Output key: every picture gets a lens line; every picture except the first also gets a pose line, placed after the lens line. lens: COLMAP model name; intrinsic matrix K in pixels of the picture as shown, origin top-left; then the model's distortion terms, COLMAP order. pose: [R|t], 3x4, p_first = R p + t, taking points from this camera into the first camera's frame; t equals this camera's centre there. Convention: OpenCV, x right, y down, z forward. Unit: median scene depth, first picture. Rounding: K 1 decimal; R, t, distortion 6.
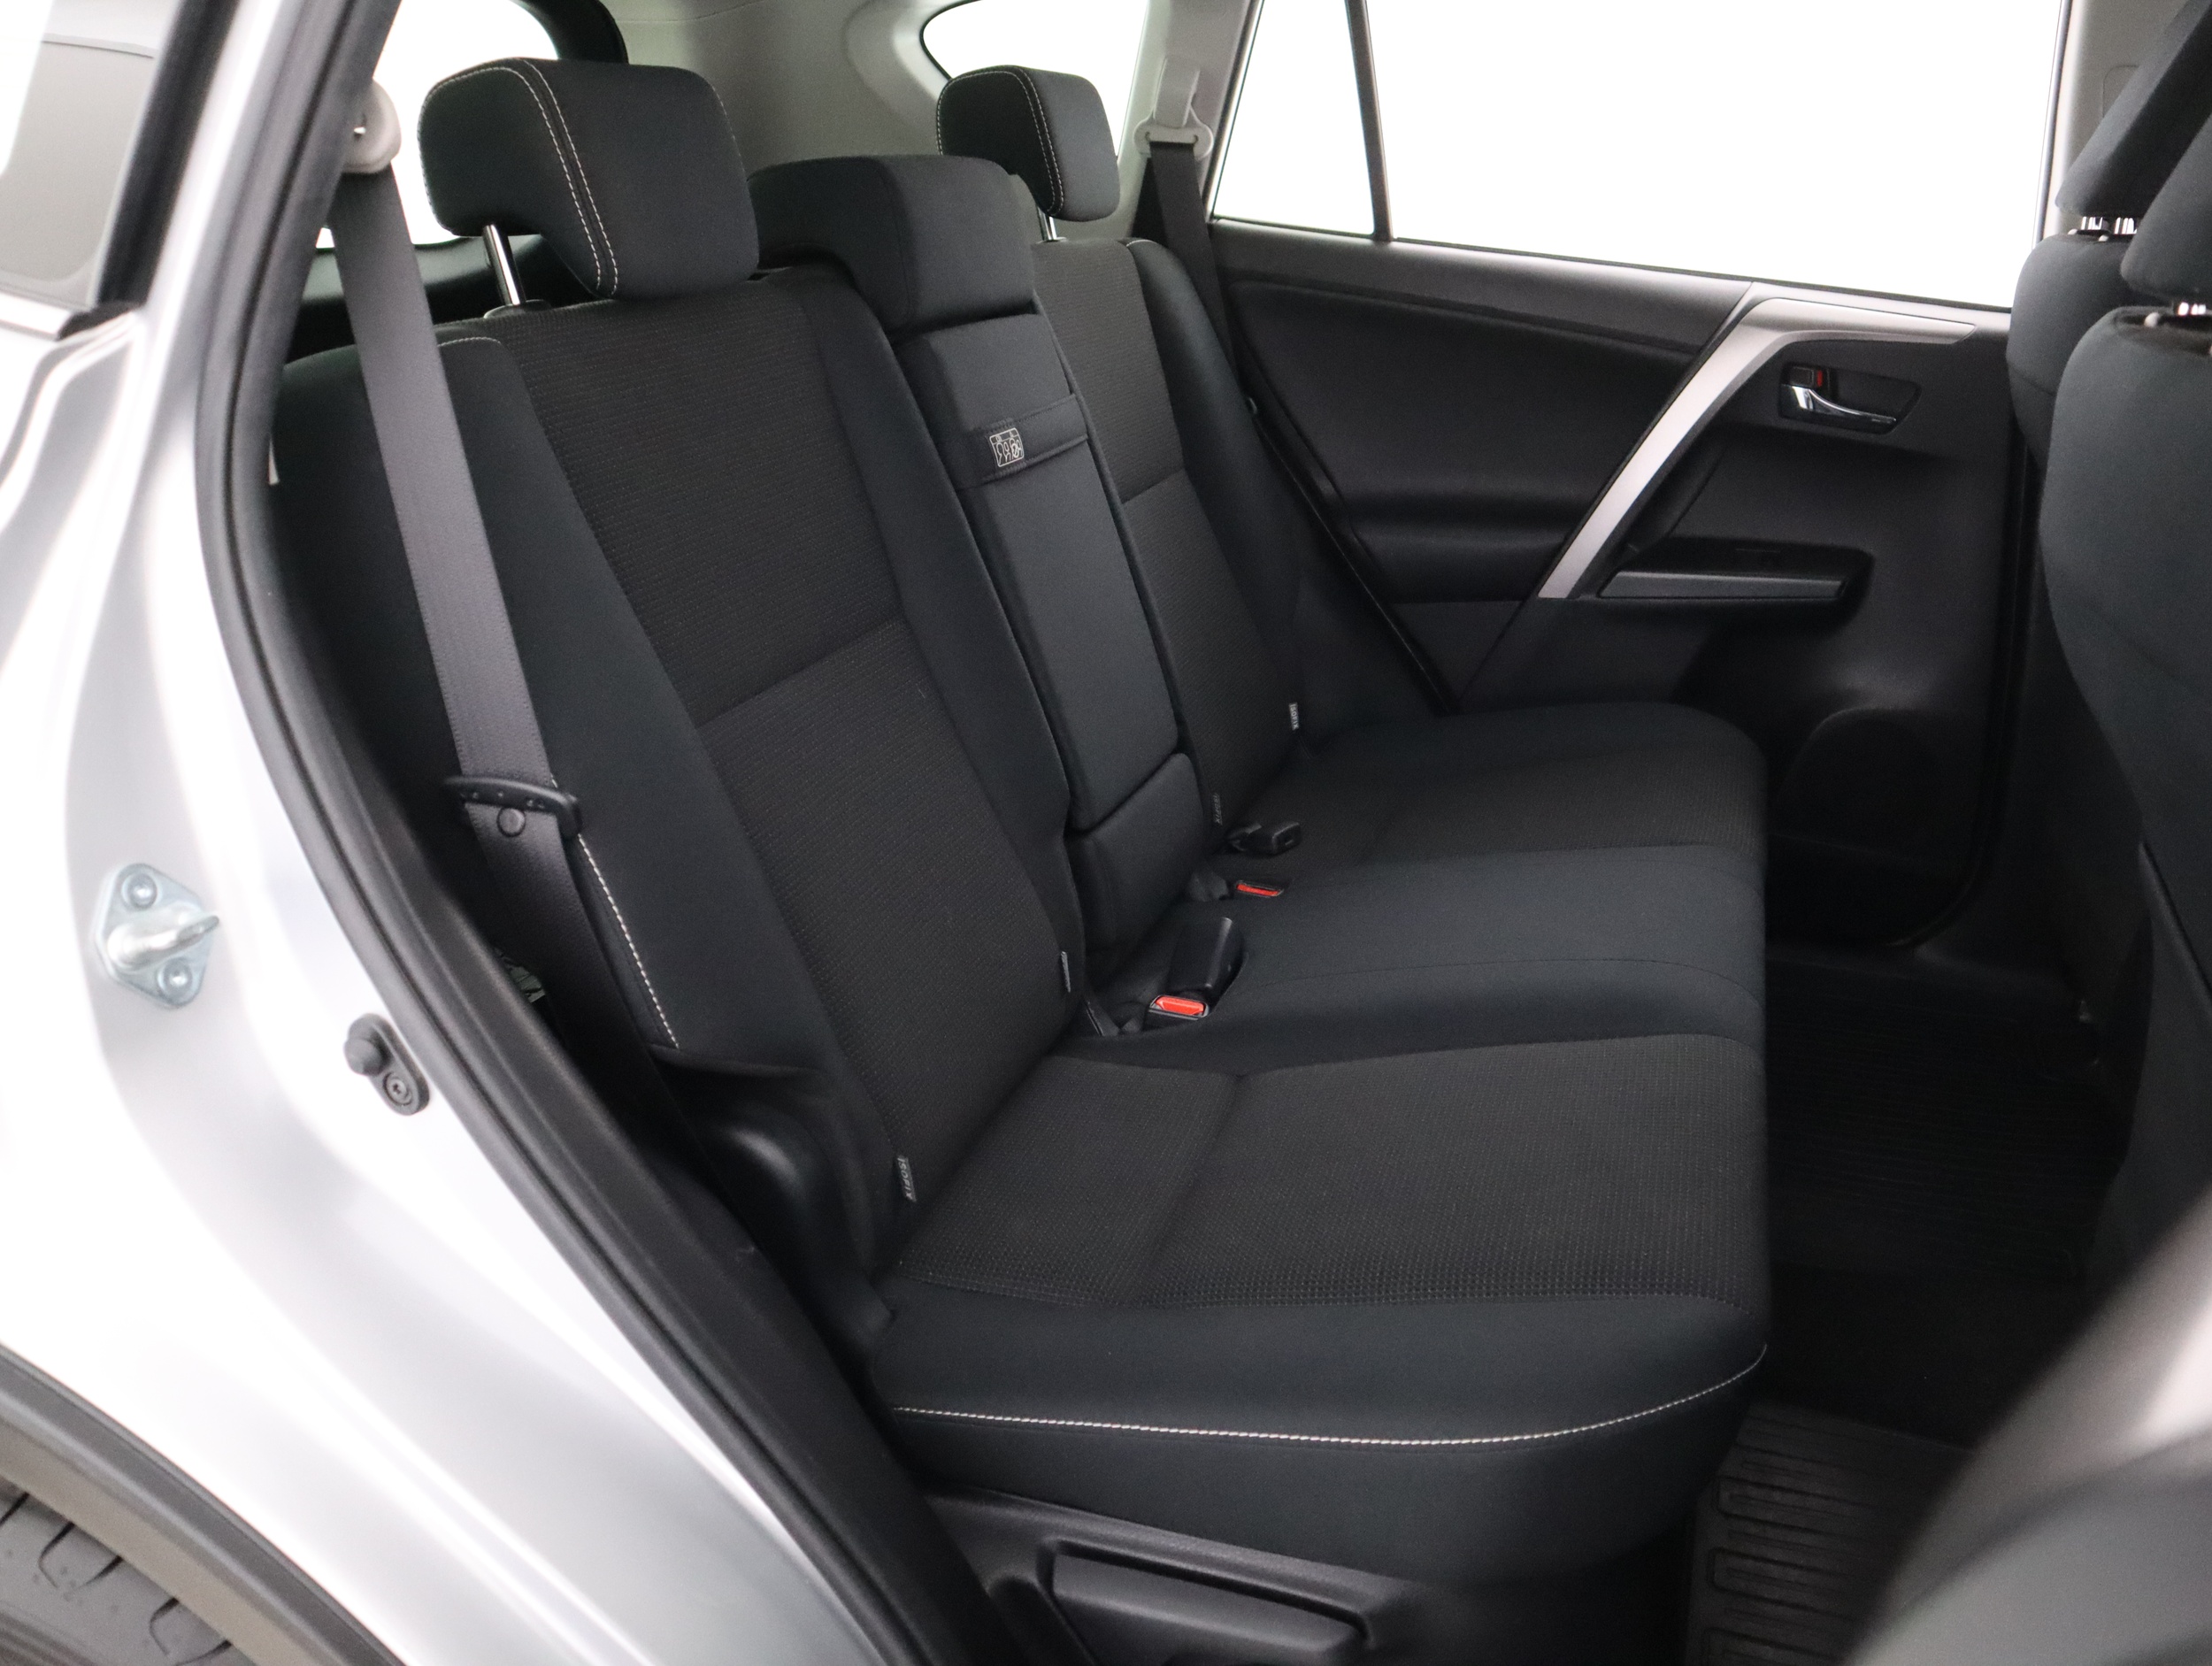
lens RADIAL K [[1716.3, 0, 1106.0], [0, 1716.3, 833.0], [0, 0, 1]] dist [-0.133327, 0.098539]
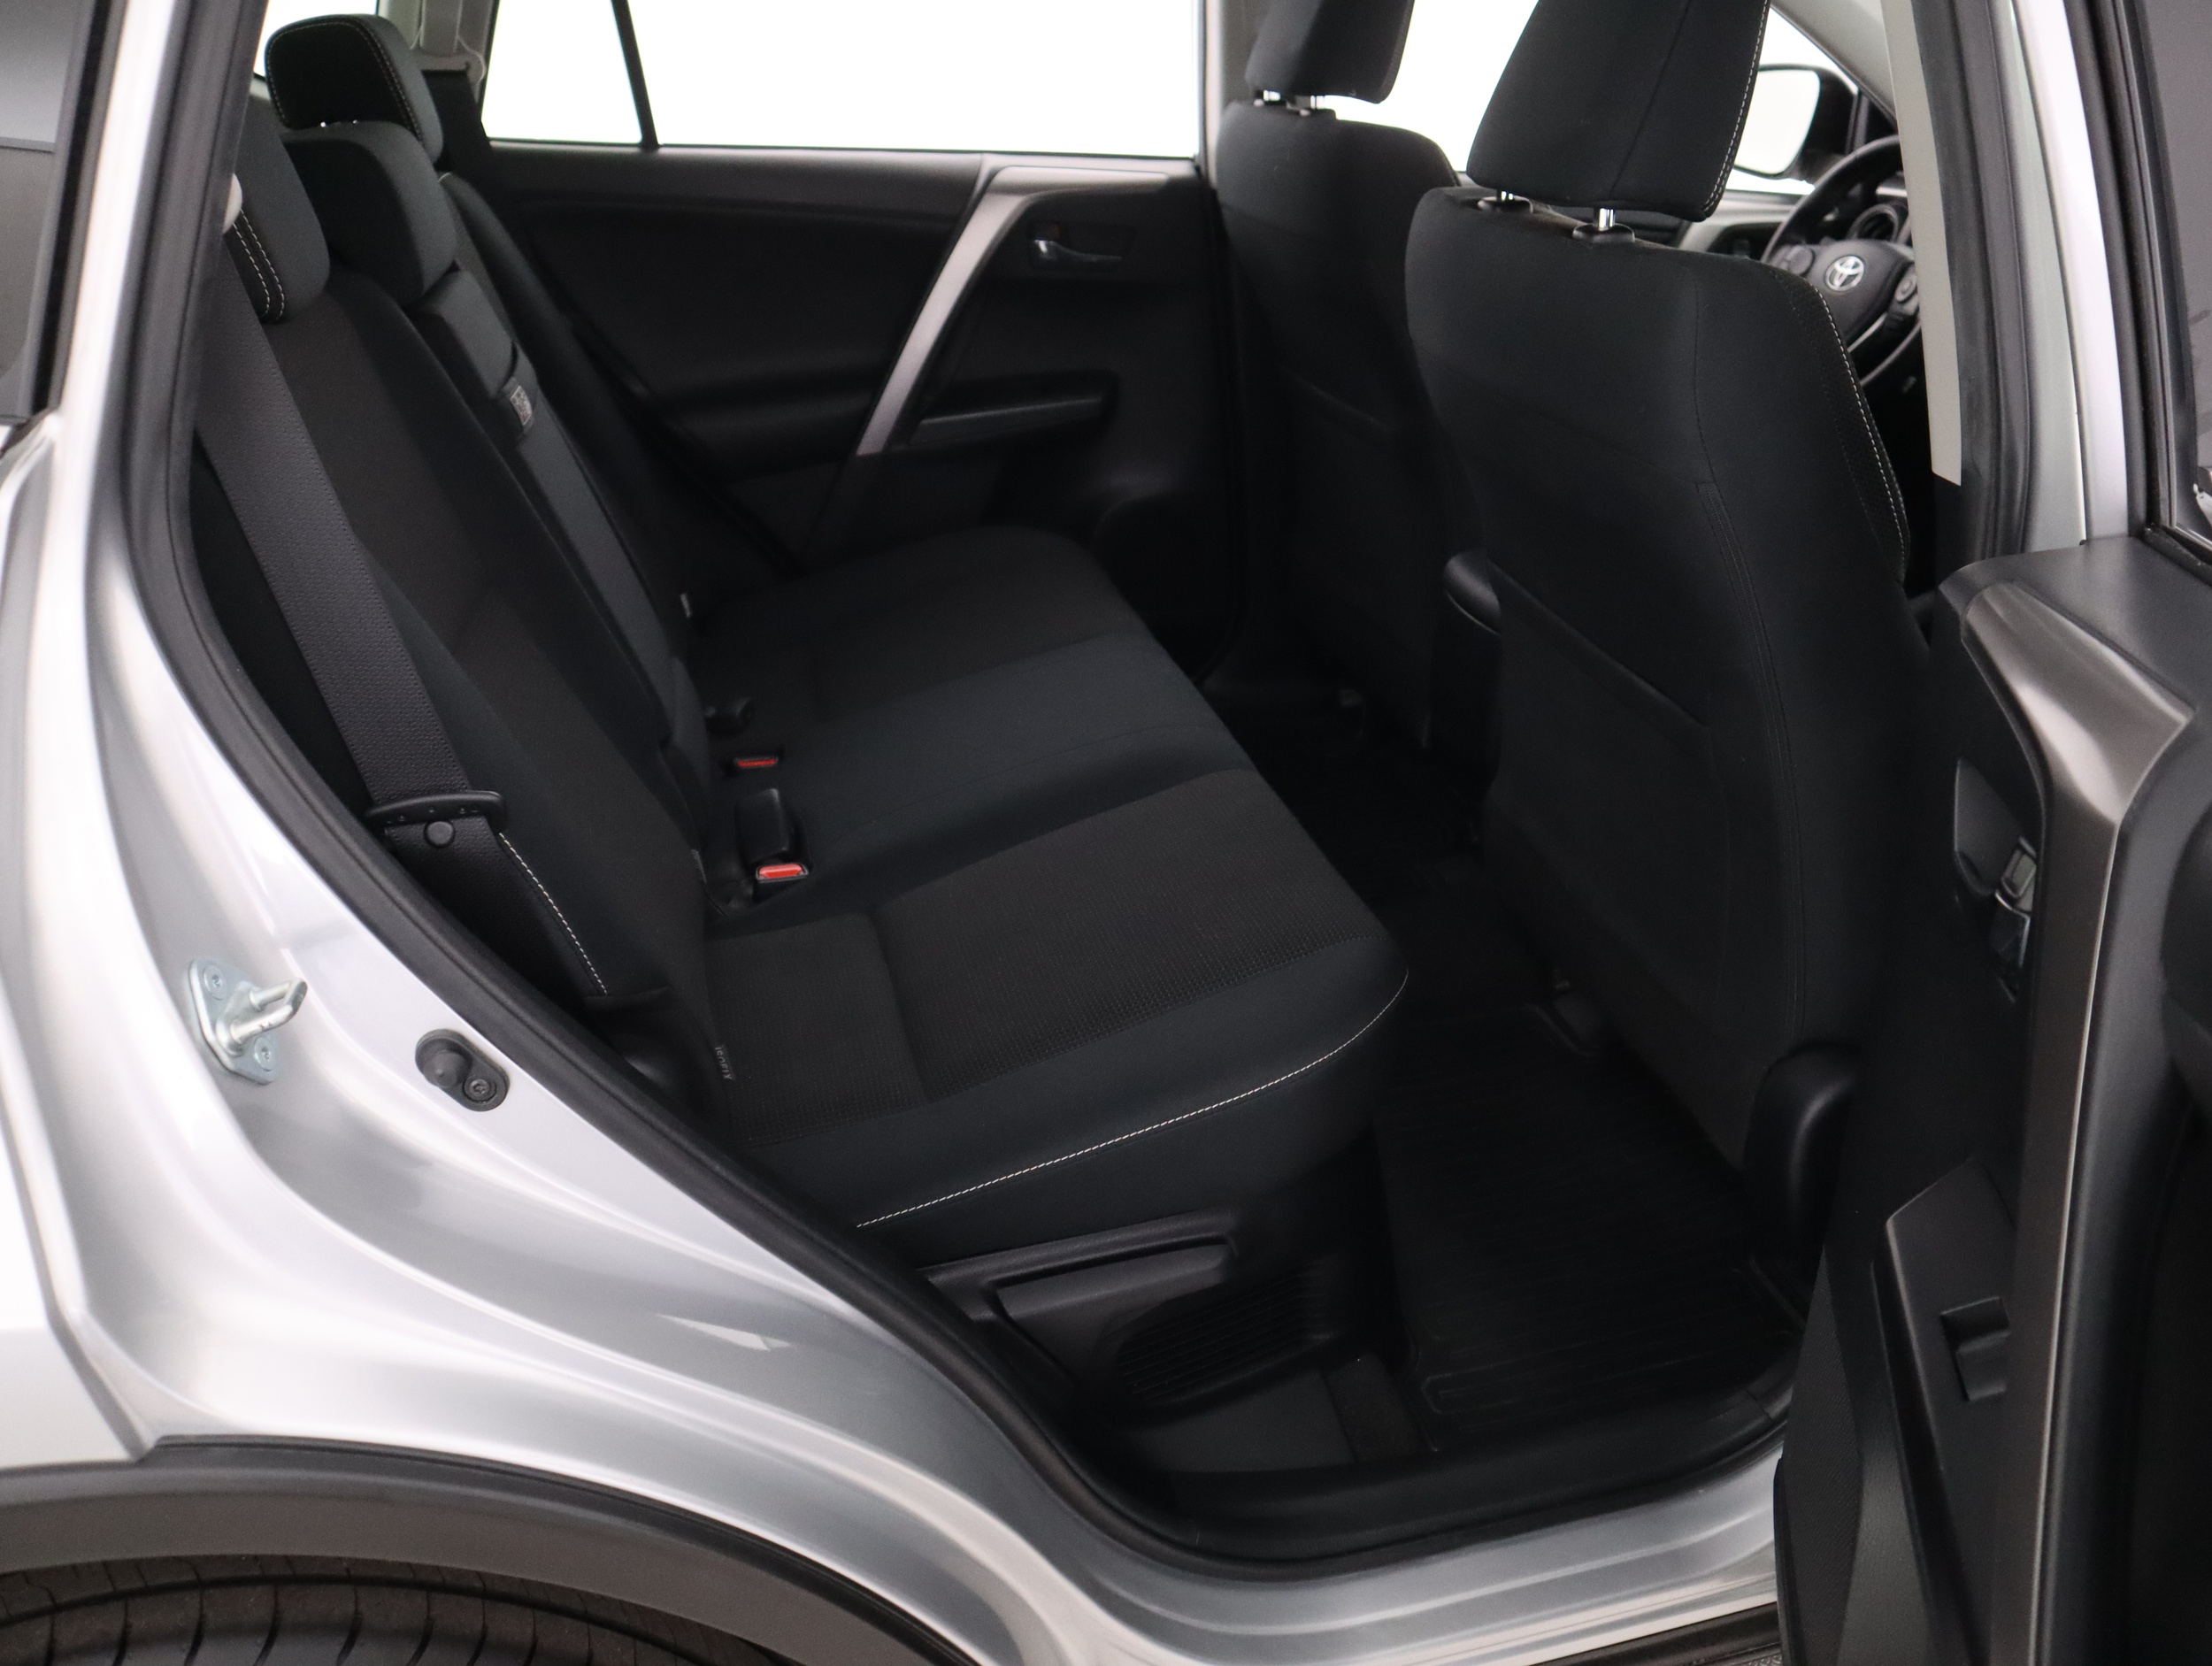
lens RADIAL K [[1716.3, 0, 1106.0], [0, 1716.3, 833.0], [0, 0, 1]] dist [-0.133327, 0.098539]
pose [[0.835458, -0.269263, 0.479069, -0.230506], [0.224689, 0.962914, 0.149371, -0.032335], [-0.501522, -0.017152, 0.864975, -0.060067]]
